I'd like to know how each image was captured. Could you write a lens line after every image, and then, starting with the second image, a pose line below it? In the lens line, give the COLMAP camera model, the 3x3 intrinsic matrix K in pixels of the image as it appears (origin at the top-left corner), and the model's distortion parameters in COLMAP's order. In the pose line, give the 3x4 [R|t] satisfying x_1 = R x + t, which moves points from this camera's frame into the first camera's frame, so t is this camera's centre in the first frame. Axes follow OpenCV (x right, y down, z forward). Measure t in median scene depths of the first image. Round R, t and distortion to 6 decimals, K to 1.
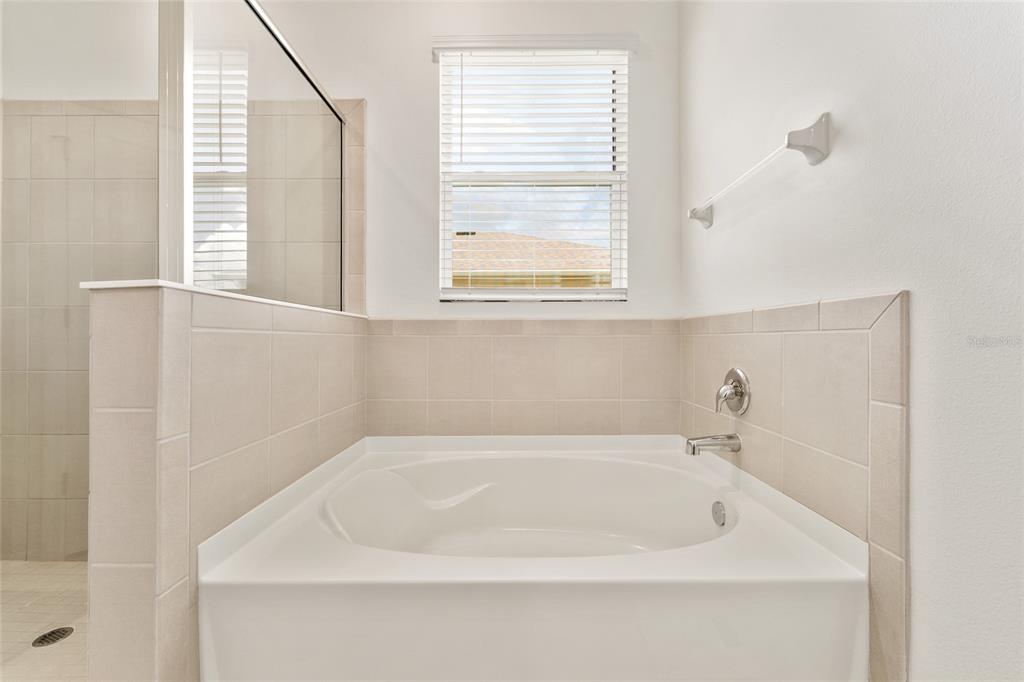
lens RADIAL K [[411.0, 0, 513.0], [0, 411.0, 337.2], [0, 0, 1]] dist [0.000153, -0.000250]
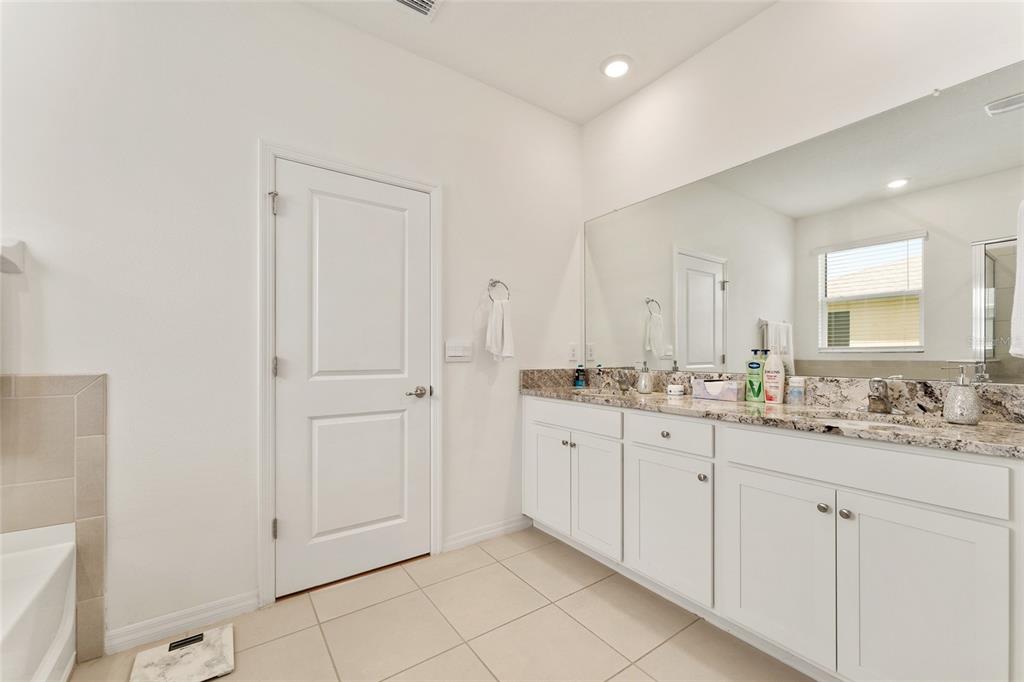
lens RADIAL K [[411.0, 0, 506.2], [0, 411.0, 354.7], [0, 0, 1]] dist [0.000153, -0.000250]
pose [[-0.566431, -0.000017, 0.824109, -0.772117], [-0.002496, 0.999995, -0.001695, -0.093236], [-0.824105, -0.003018, -0.566429, 0.257326]]
